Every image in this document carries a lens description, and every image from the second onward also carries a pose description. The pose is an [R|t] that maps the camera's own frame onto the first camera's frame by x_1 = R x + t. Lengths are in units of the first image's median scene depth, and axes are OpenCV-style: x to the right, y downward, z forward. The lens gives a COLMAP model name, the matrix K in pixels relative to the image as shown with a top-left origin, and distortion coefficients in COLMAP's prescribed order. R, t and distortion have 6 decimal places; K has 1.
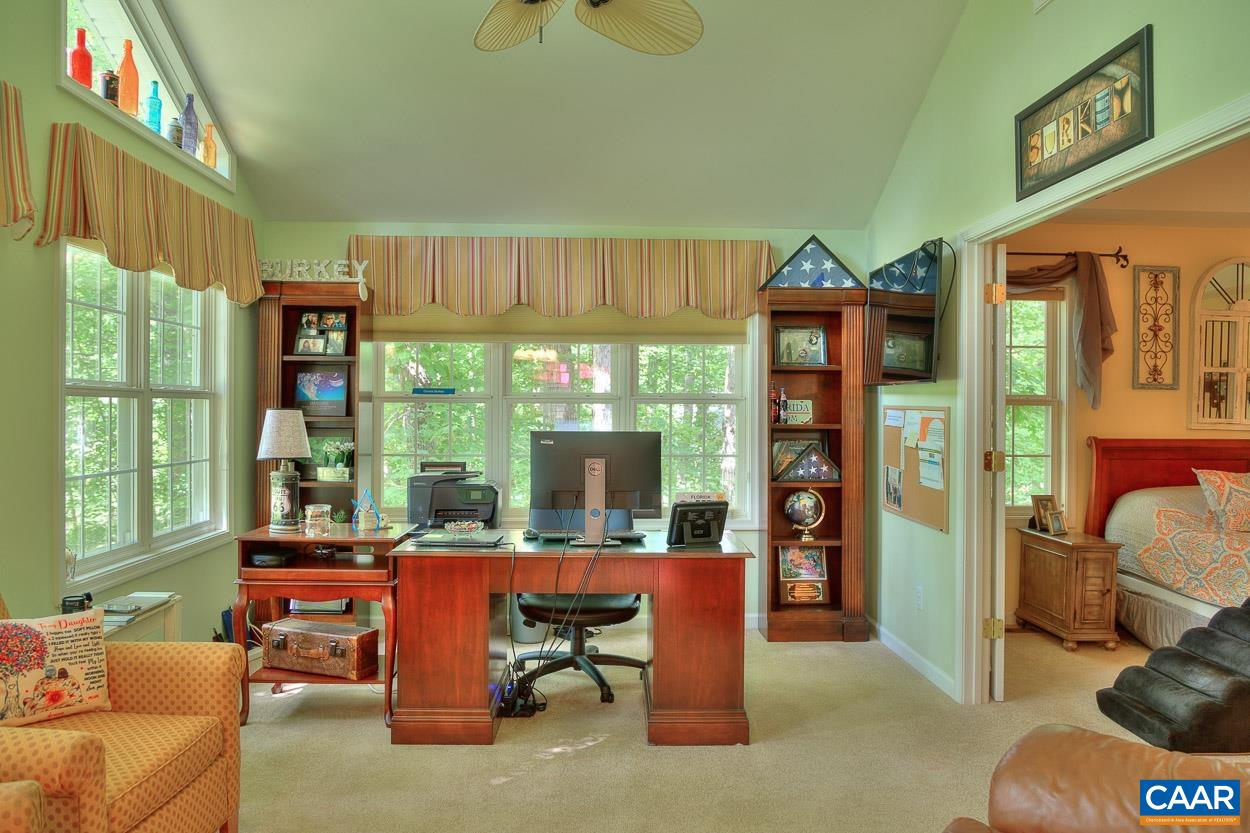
lens RADIAL K [[887.2, 0, 631.7], [0, 887.2, 418.5], [0, 0, 1]] dist [-0.042066, 0.010052]
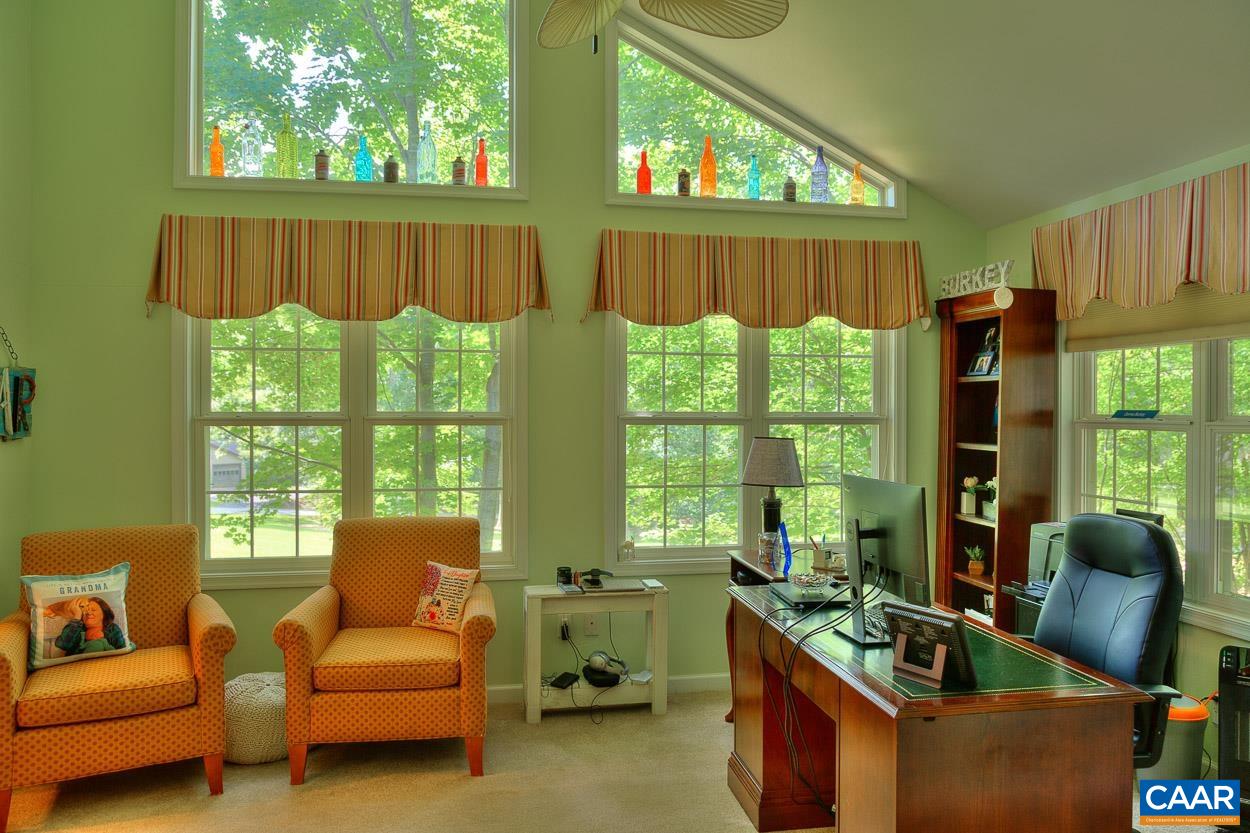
lens RADIAL K [[887.2, 0, 631.7], [0, 887.2, 418.5], [0, 0, 1]] dist [-0.042066, 0.010052]
pose [[0.137169, 0.004811, -0.990536, 0.480669], [-0.010814, 0.999936, 0.003359, -0.027464], [0.990489, 0.010251, 0.137212, 0.533982]]
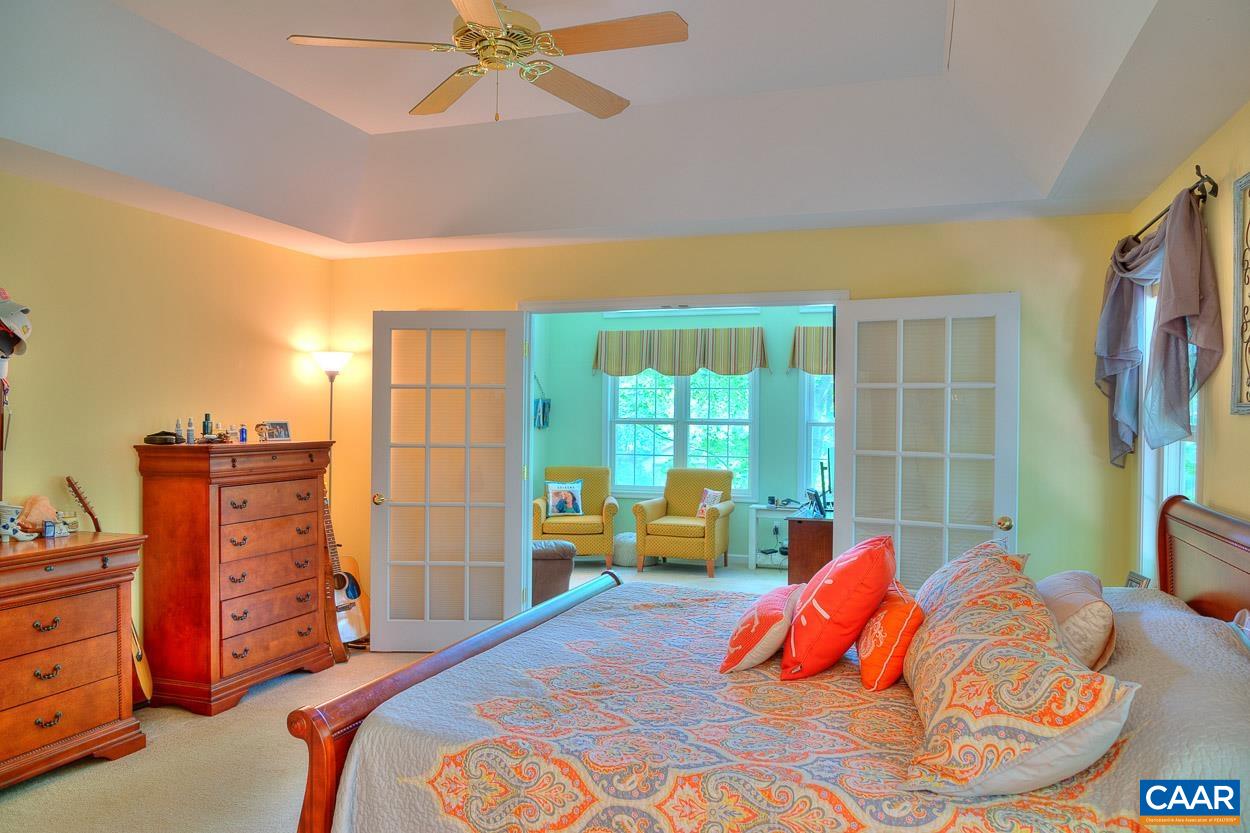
lens RADIAL K [[887.2, 0, 631.7], [0, 887.2, 418.5], [0, 0, 1]] dist [-0.042066, 0.010052]
pose [[-0.361083, -0.007559, -0.932503, 1.325605], [-0.020212, 0.999796, -0.000278, -0.025515], [0.932314, 0.018747, -0.361162, 0.951942]]
